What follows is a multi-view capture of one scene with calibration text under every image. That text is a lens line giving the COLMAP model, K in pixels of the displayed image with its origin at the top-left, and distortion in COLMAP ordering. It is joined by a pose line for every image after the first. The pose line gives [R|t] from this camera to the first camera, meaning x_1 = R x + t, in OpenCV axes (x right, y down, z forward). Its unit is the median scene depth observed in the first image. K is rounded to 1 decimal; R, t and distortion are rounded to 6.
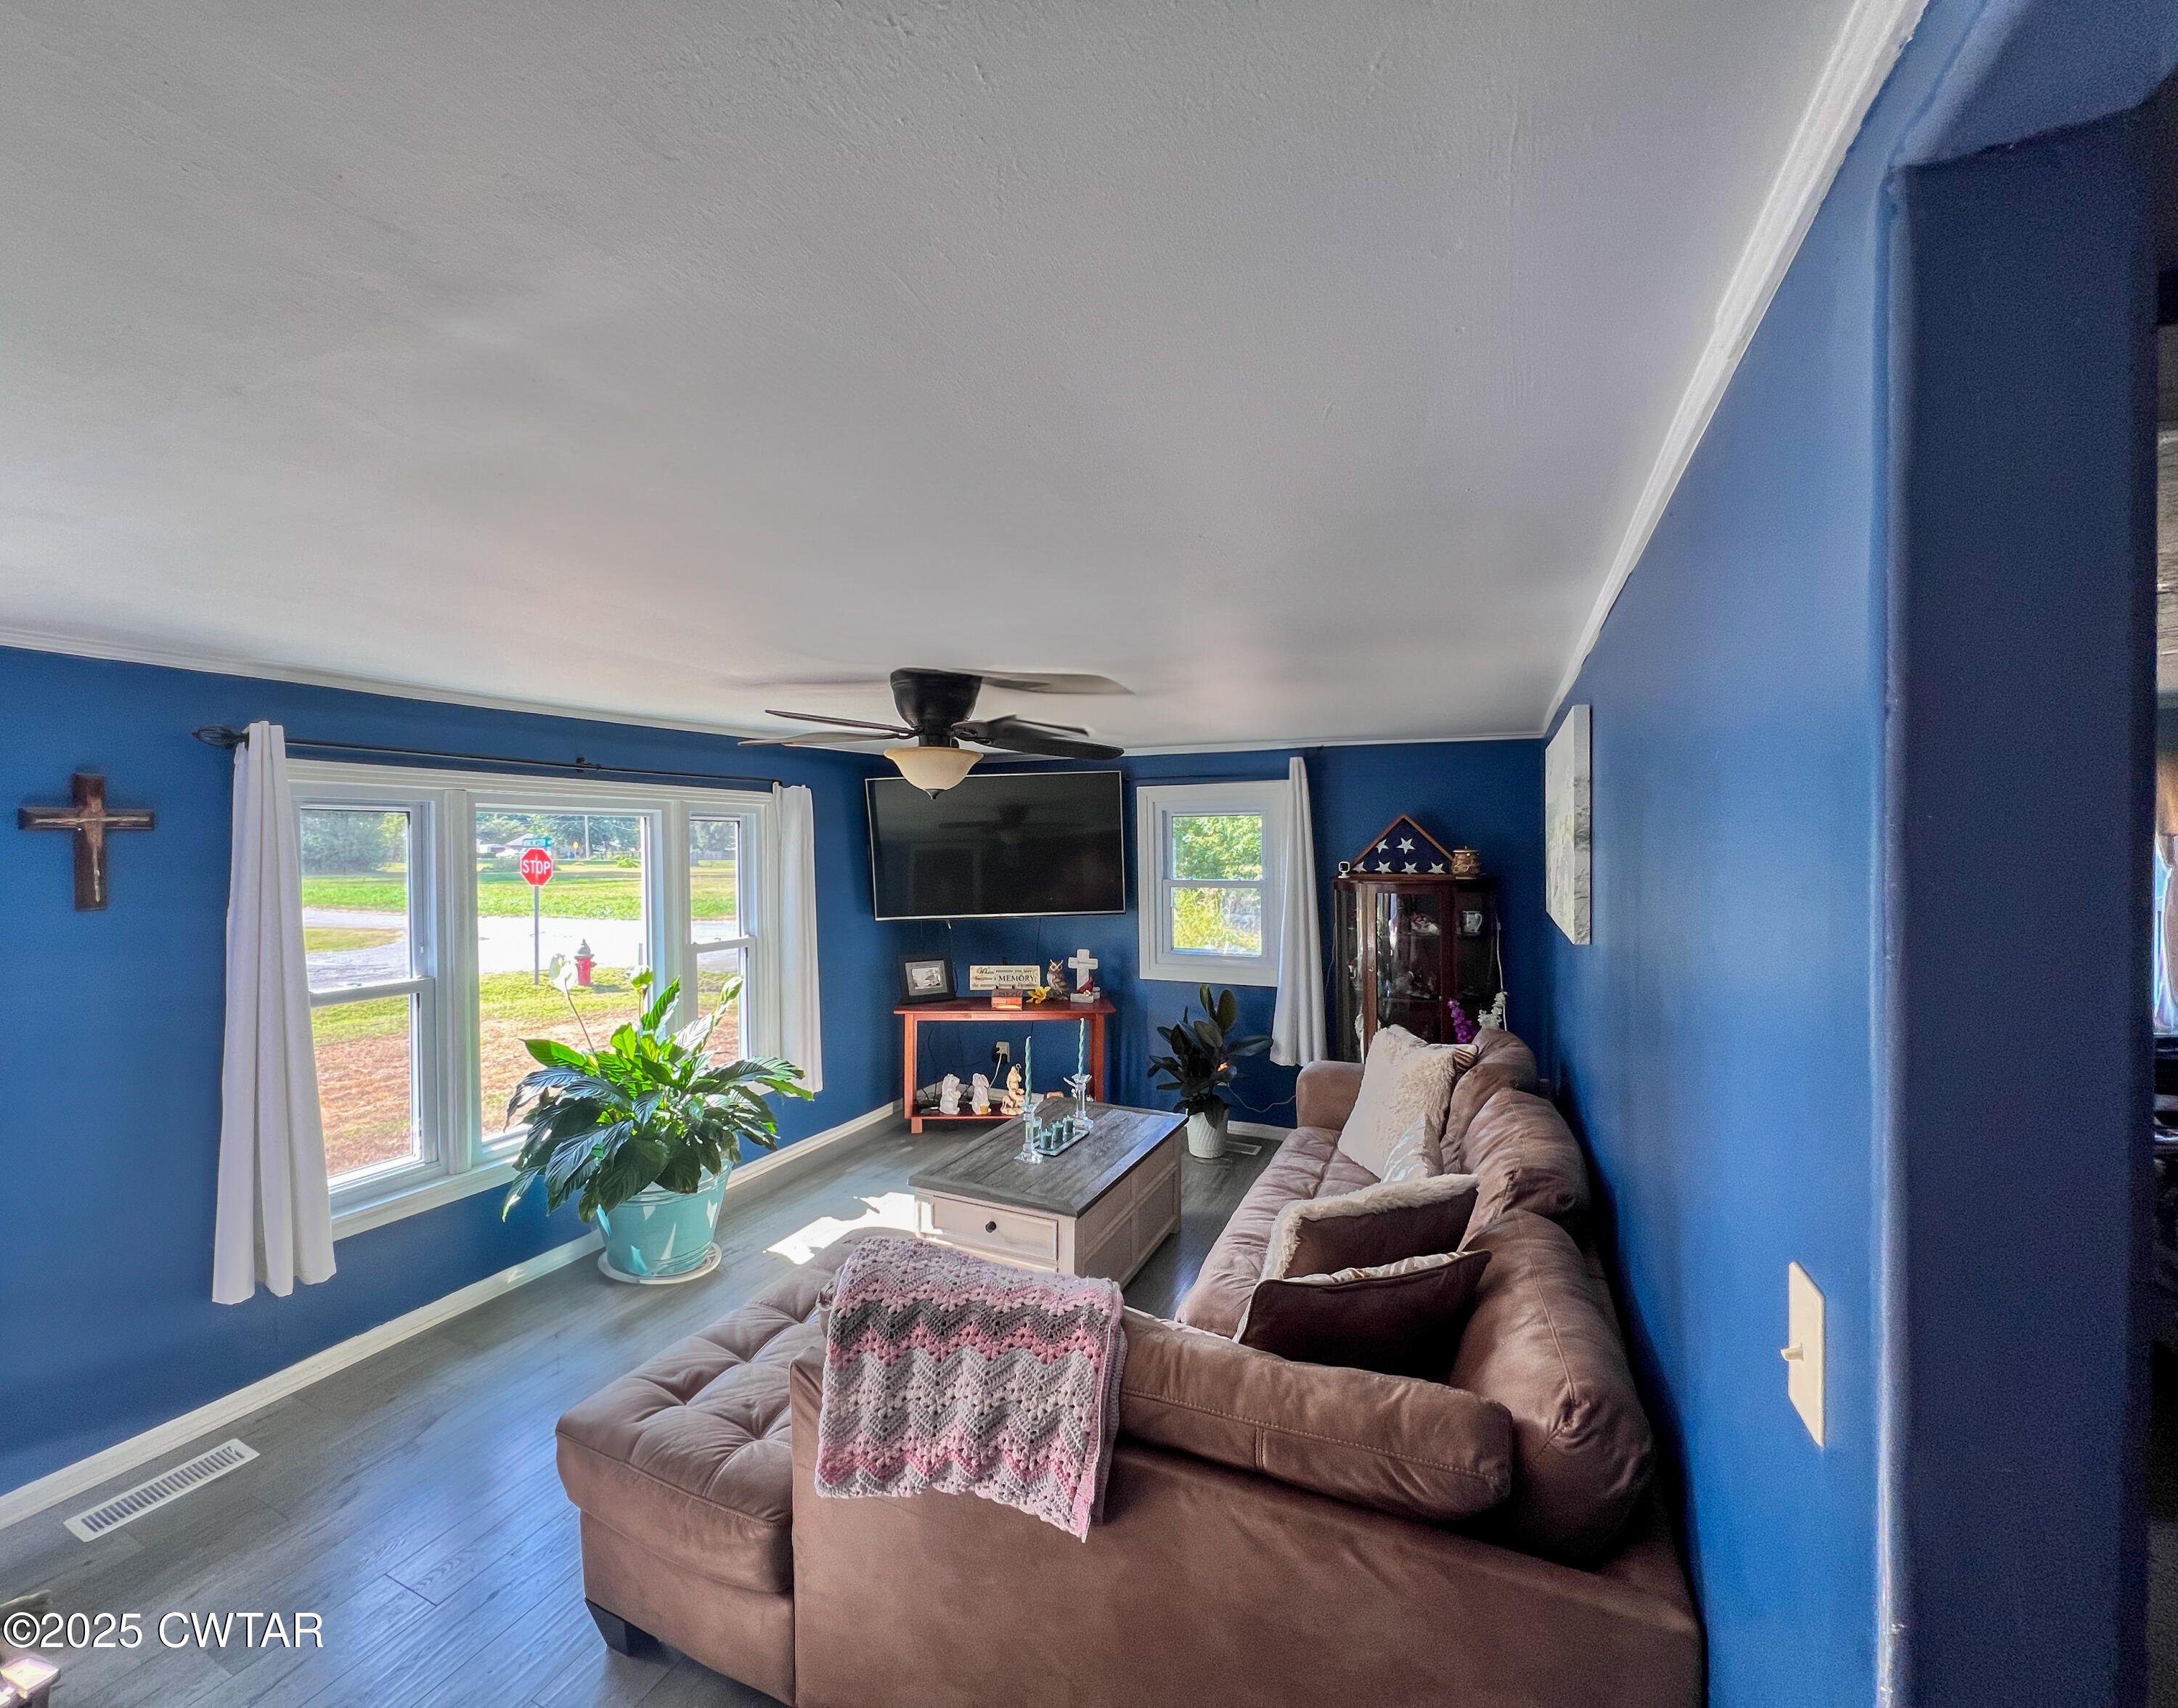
lens RADIAL K [[925.3, 0, 1083.2], [0, 925.3, 850.5], [0, 0, 1]] dist [0.003428, 0.000286]
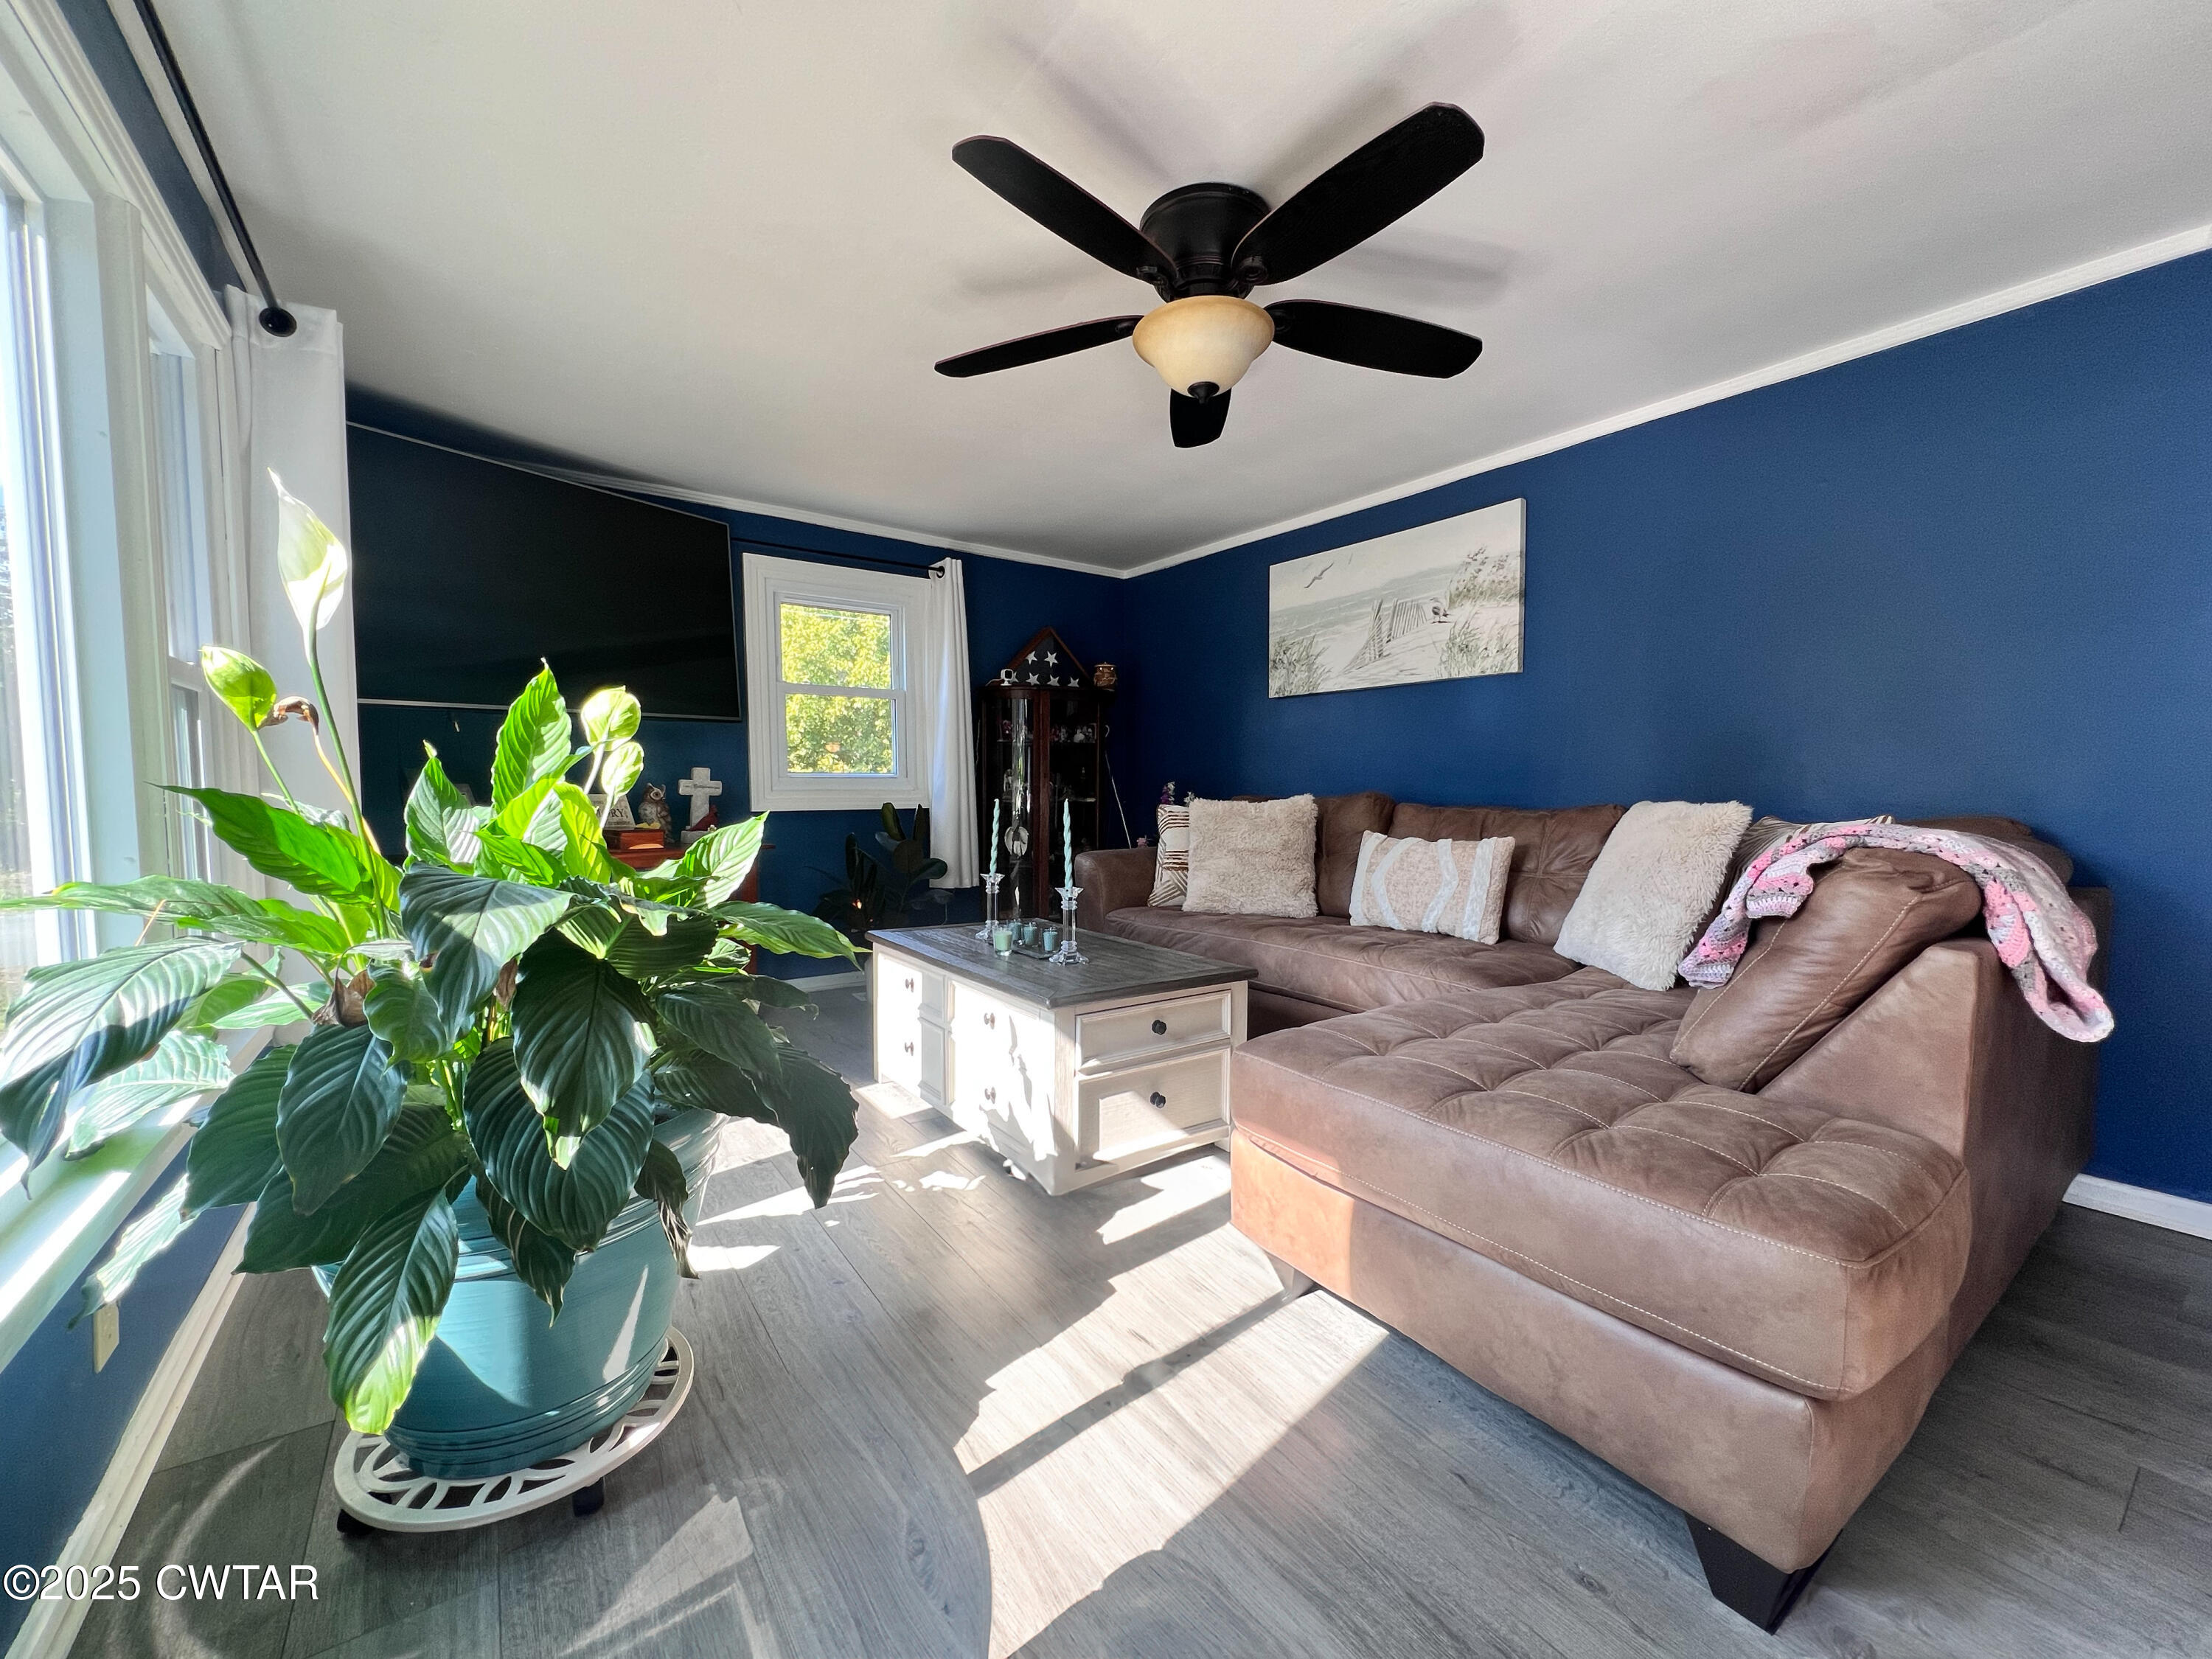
lens RADIAL K [[871.4, 0, 1107.4], [0, 871.4, 831.3], [0, 0, 1]] dist [0.000264, 0.000020]
pose [[0.498404, -0.044450, 0.865805, -0.469981], [0.007040, 0.998859, 0.047228, 0.140766], [-0.866916, -0.017443, 0.498148, 0.449671]]
